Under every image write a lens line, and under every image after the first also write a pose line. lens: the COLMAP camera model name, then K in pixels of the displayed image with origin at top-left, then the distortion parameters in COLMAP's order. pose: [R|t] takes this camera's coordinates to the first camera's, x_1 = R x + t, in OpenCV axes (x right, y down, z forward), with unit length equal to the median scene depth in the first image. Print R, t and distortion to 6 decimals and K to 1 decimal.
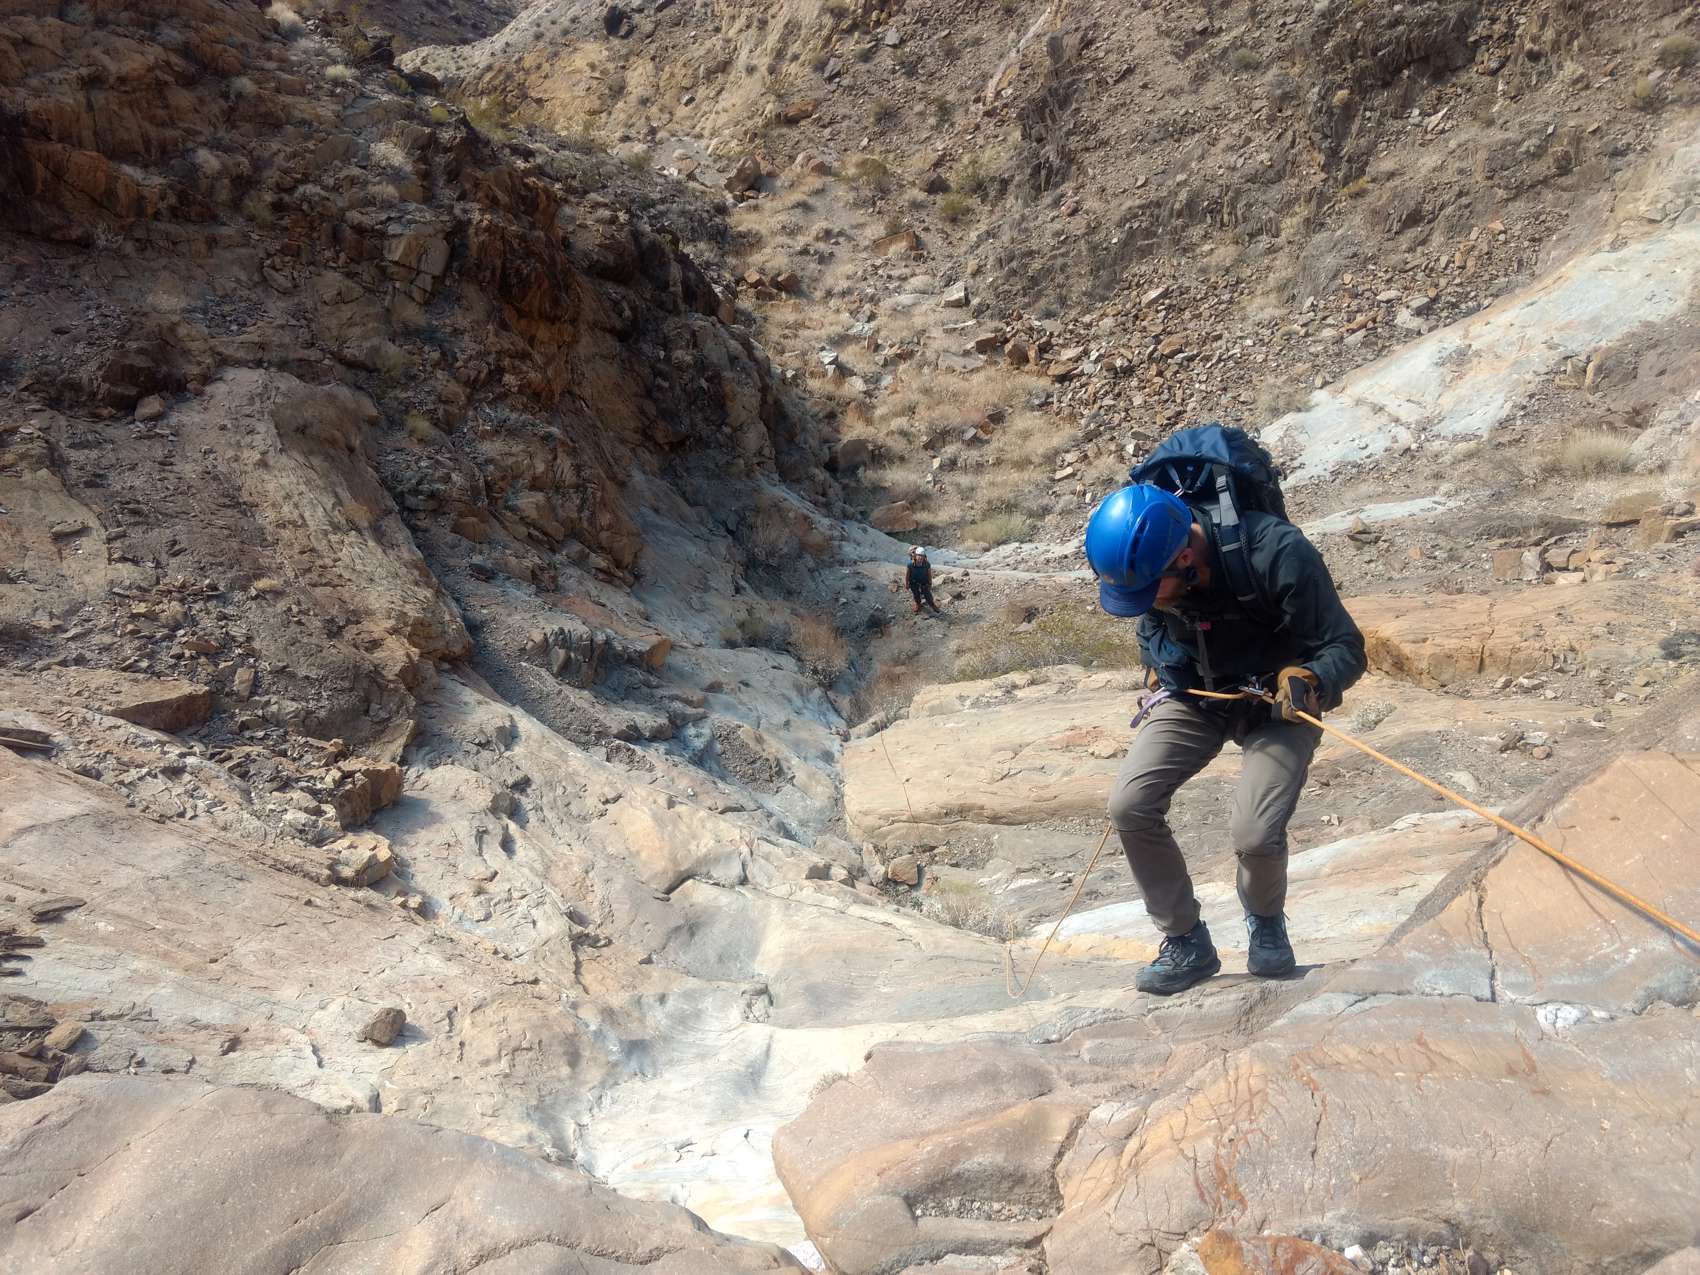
lens RADIAL K [[1308.6, 0, 850.0], [0, 1308.6, 637.5], [0, 0, 1]] dist [-0.000975, 0.051924]
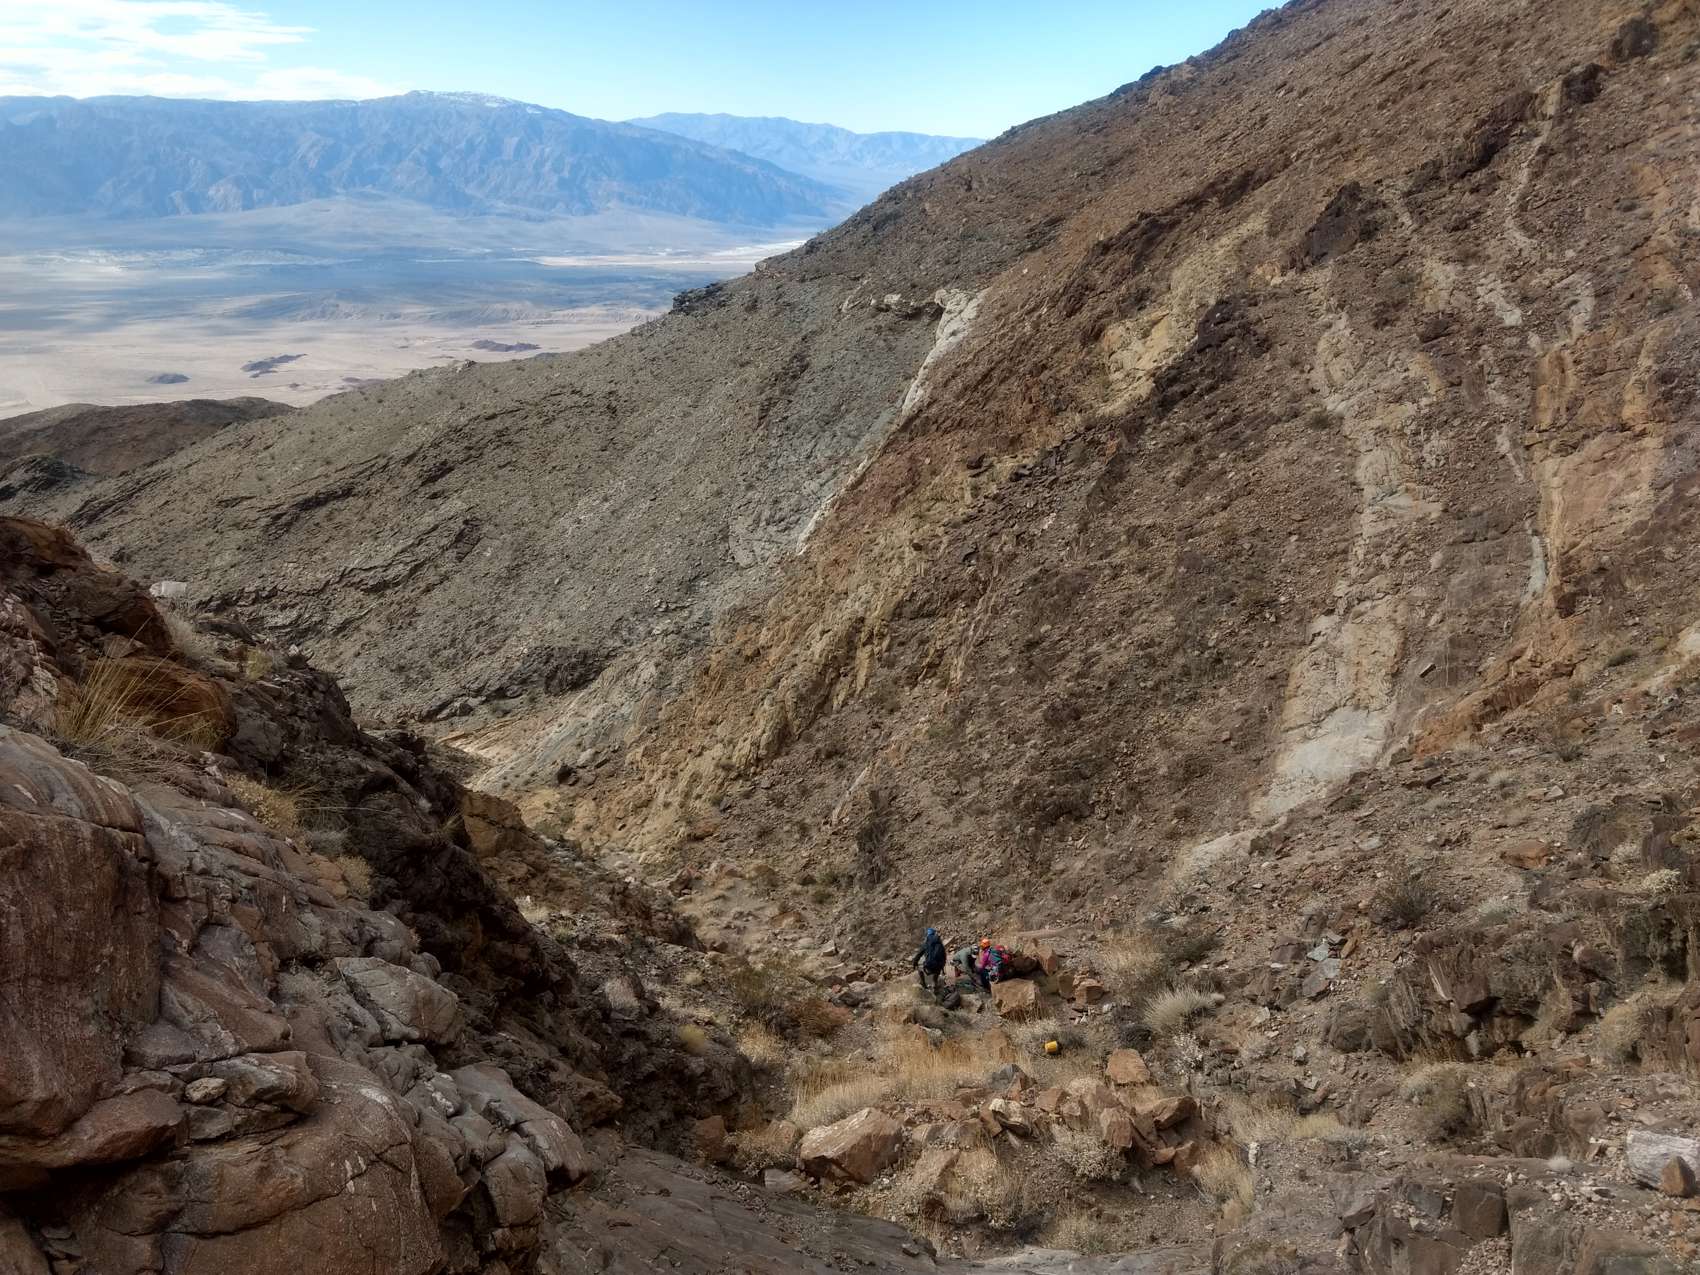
lens RADIAL K [[1319.9, 0, 856.3], [0, 1319.9, 614.0], [0, 0, 1]] dist [0.073562, -0.008221]
pose [[0.990033, -0.018578, 0.139603, -0.104644], [0.084433, 0.871661, -0.482782, 0.168351], [-0.112718, 0.489758, 0.864542, -0.610966]]
